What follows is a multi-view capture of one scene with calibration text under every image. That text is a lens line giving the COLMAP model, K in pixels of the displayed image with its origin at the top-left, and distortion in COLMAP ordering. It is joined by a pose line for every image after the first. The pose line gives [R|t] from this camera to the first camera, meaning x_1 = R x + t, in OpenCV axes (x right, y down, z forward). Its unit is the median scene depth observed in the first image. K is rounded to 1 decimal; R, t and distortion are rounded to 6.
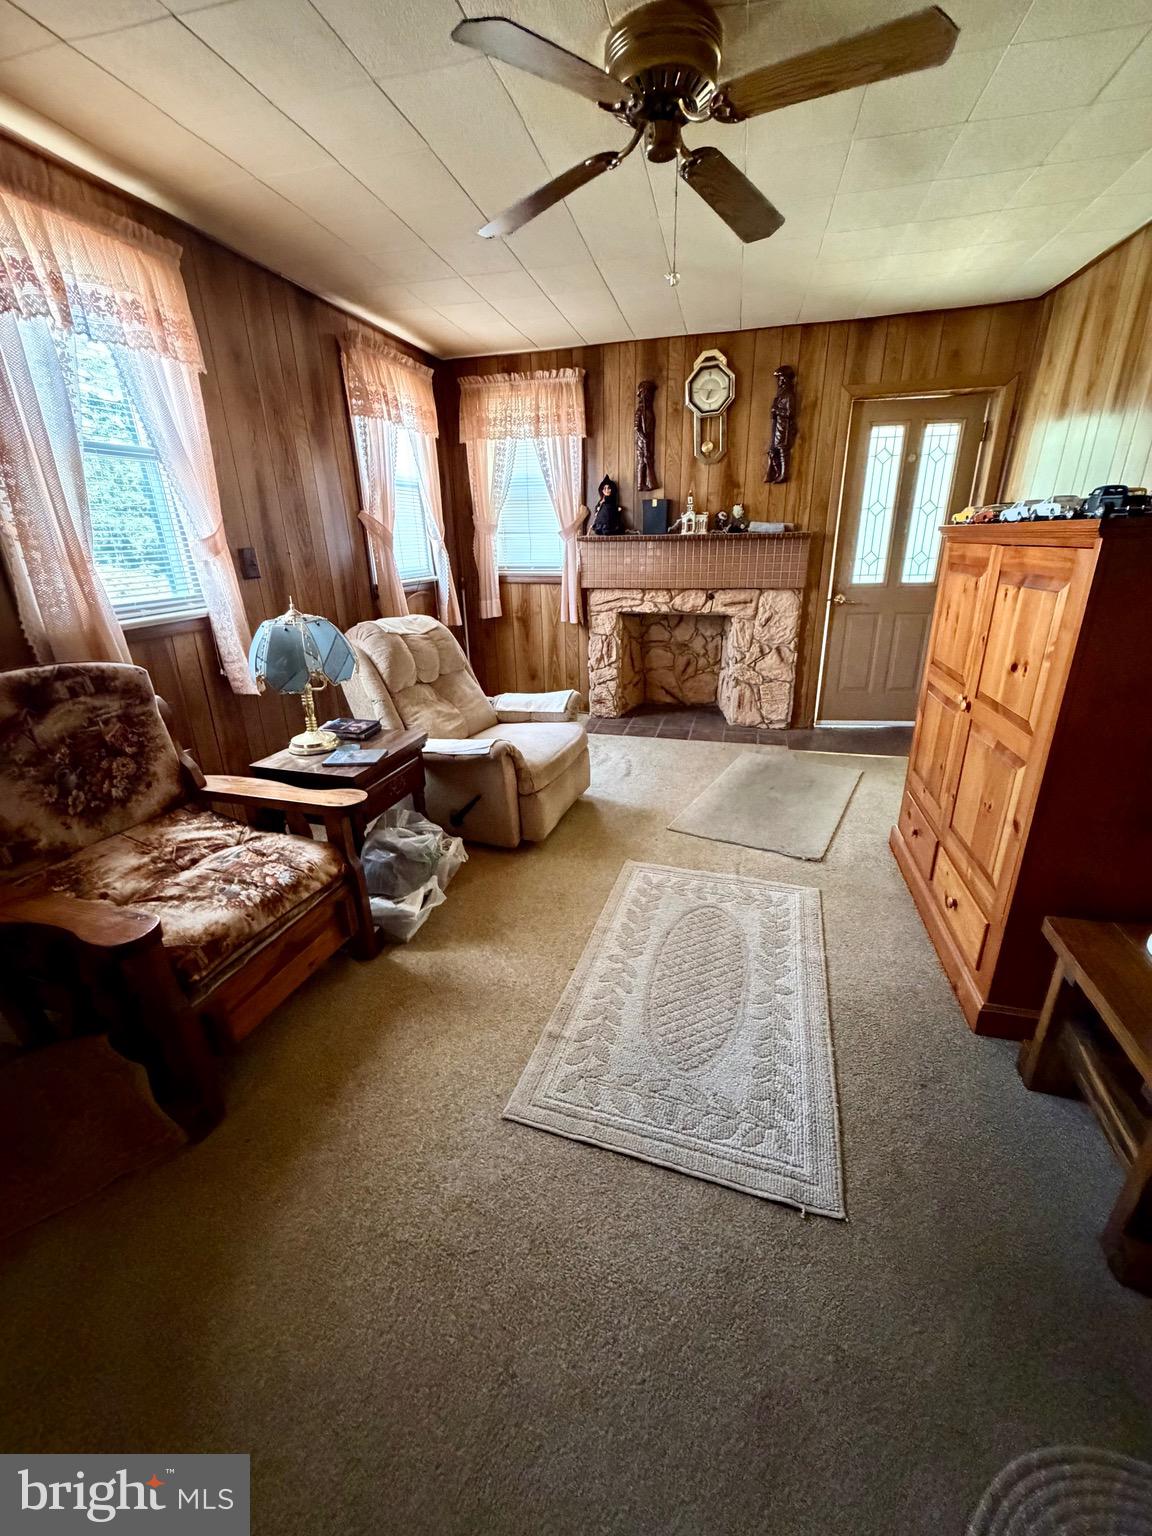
lens RADIAL K [[615.2, 0, 574.5], [0, 615.2, 771.4], [0, 0, 1]] dist [0.003847, -0.000549]
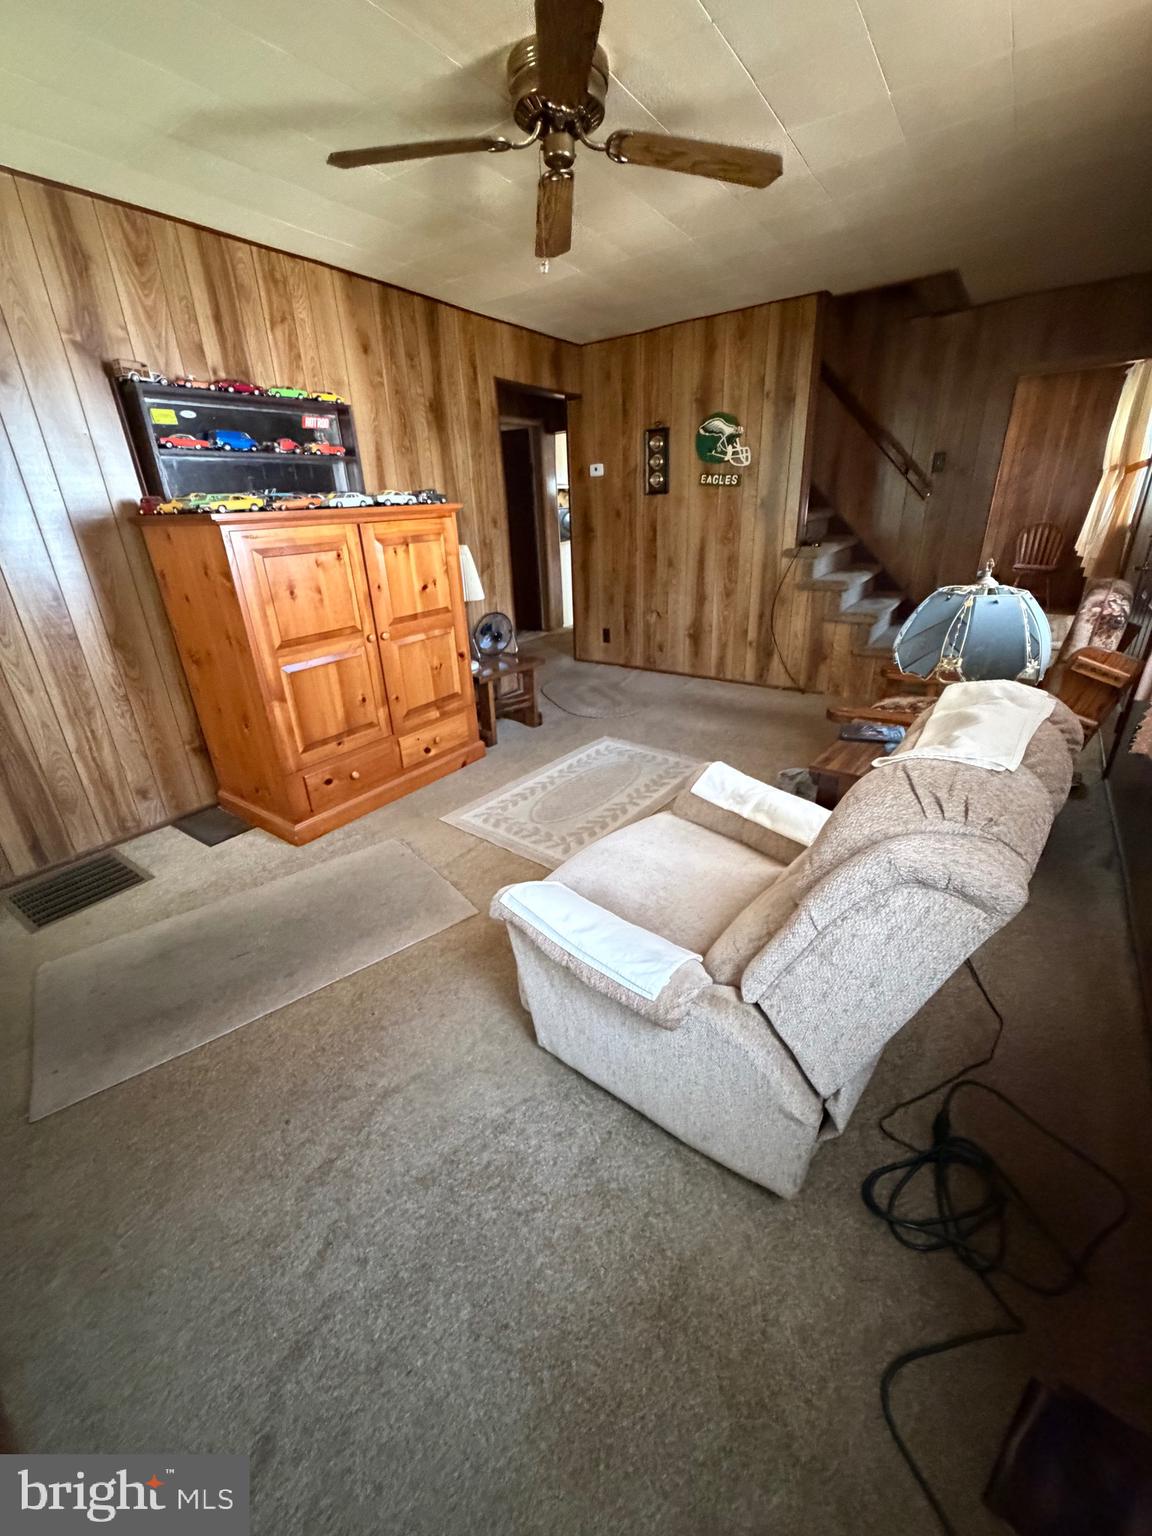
lens RADIAL K [[615.2, 0, 577.5], [0, 615.2, 759.3], [0, 0, 1]] dist [0.003847, -0.000549]
pose [[-0.937713, -0.081678, 0.337673, -0.334670], [0.176553, 0.725063, 0.665667, -0.891467], [-0.299204, 0.683821, -0.665481, 2.327378]]
